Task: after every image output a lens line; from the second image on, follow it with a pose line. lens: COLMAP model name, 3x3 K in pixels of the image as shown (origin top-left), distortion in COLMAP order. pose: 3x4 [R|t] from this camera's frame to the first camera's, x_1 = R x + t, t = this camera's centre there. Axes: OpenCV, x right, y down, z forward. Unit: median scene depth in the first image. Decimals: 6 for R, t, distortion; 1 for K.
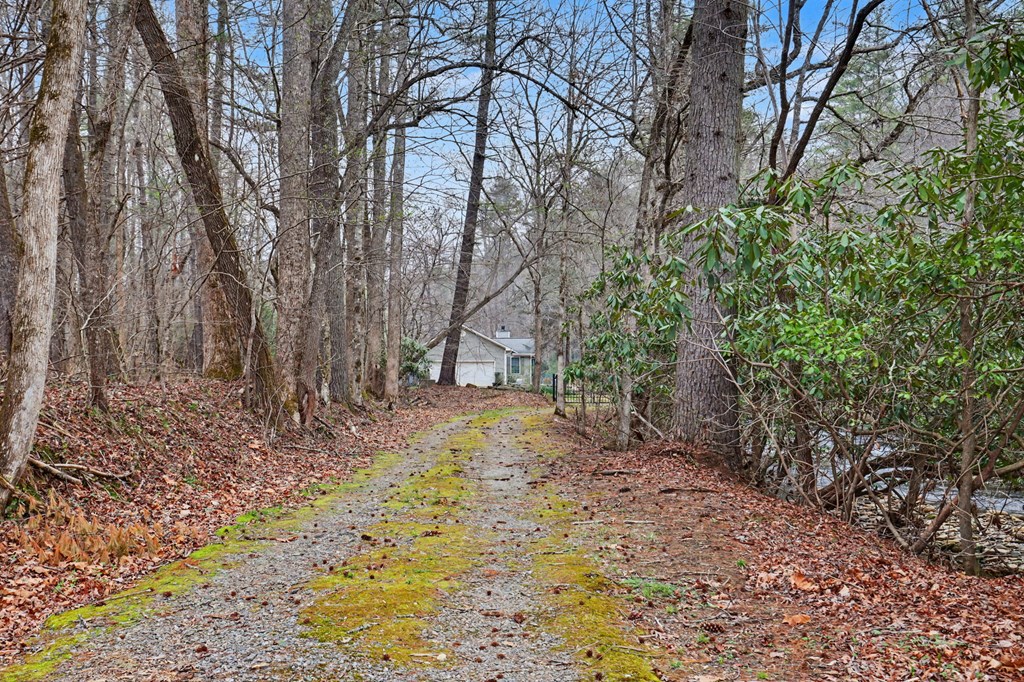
lens RADIAL K [[491.3, 0, 502.8], [0, 491.3, 319.6], [0, 0, 1]] dist [-0.001457, -0.000311]
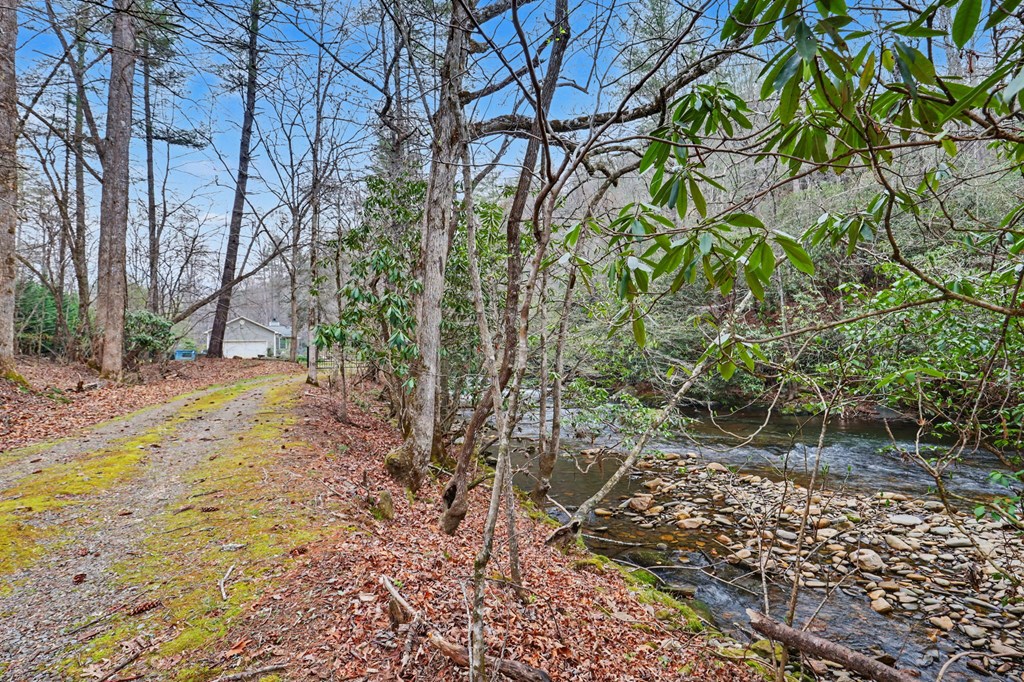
lens RADIAL K [[491.3, 0, 502.8], [0, 491.3, 319.6], [0, 0, 1]] dist [-0.001457, -0.000311]
pose [[0.883522, -0.013441, 0.468196, -0.047450], [-0.018117, 0.997860, 0.062835, -0.051488], [-0.468039, -0.063998, 0.881388, -0.386595]]
